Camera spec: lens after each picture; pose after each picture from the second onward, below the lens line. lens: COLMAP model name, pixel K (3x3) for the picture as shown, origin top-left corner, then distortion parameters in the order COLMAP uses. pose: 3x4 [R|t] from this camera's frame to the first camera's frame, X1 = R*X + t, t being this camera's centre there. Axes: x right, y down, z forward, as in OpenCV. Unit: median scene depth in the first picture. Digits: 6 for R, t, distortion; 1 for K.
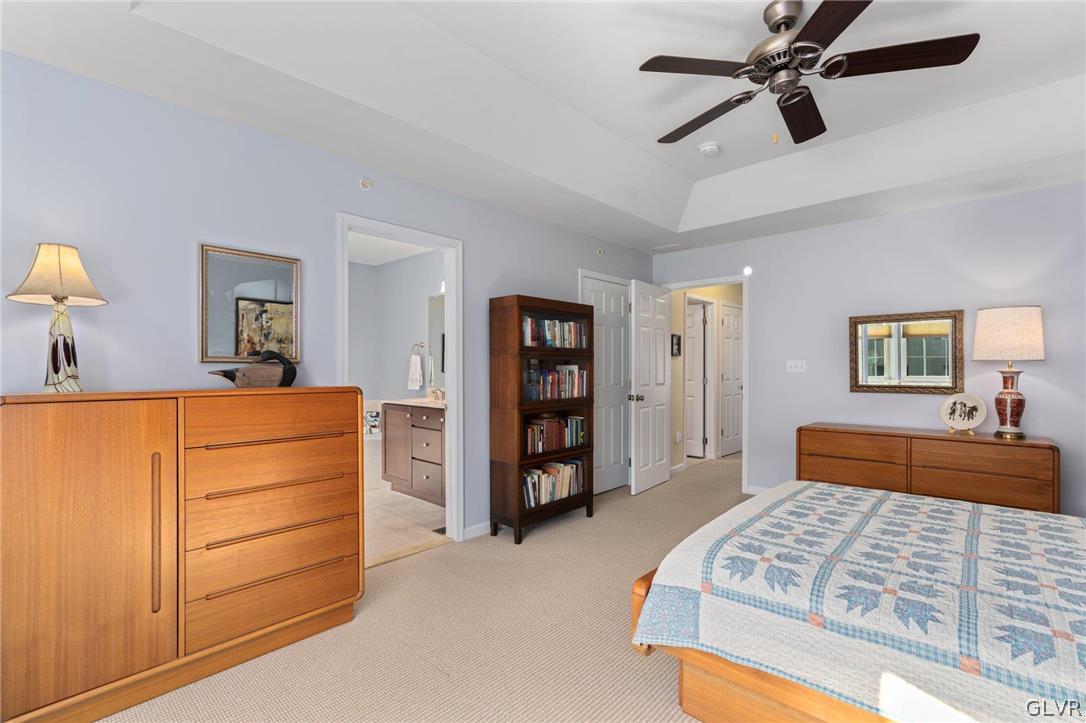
lens RADIAL K [[495.9, 0, 537.4], [0, 495.9, 365.3], [0, 0, 1]] dist [-0.008930, 0.004600]
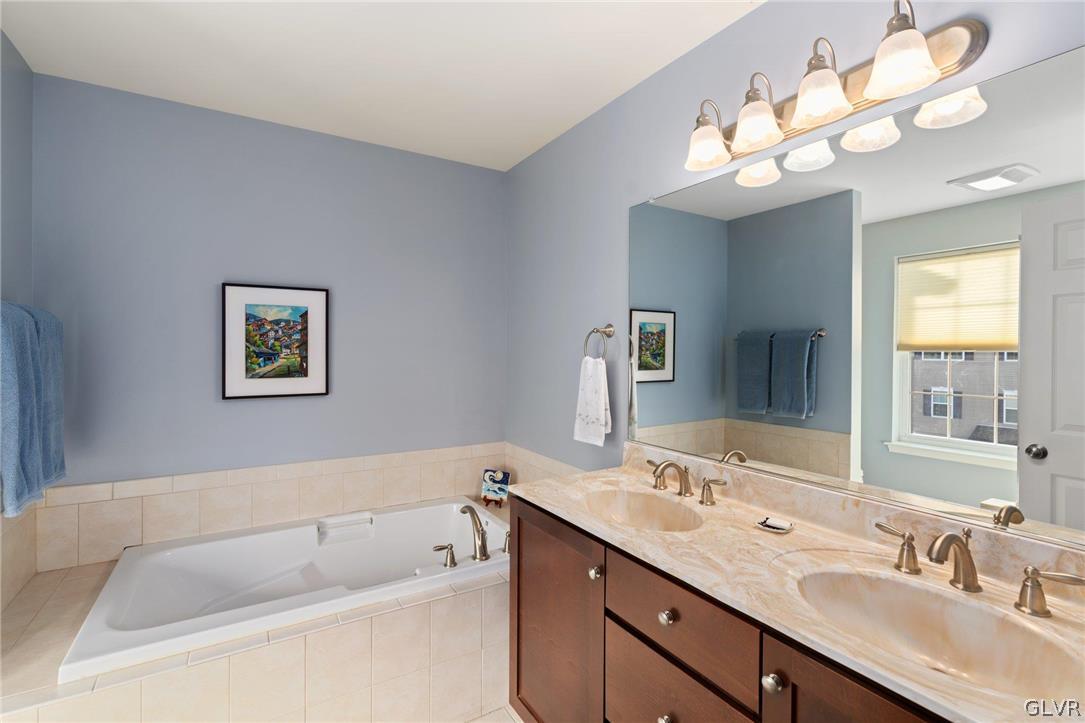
lens RADIAL K [[495.4, 0, 541.5], [0, 495.4, 355.5], [0, 0, 1]] dist [-0.008930, 0.004600]
pose [[0.965233, 0.010468, -0.261182, -0.183051], [-0.007696, 0.999903, 0.011633, -0.025646], [0.261278, -0.009219, 0.965219, 0.606430]]
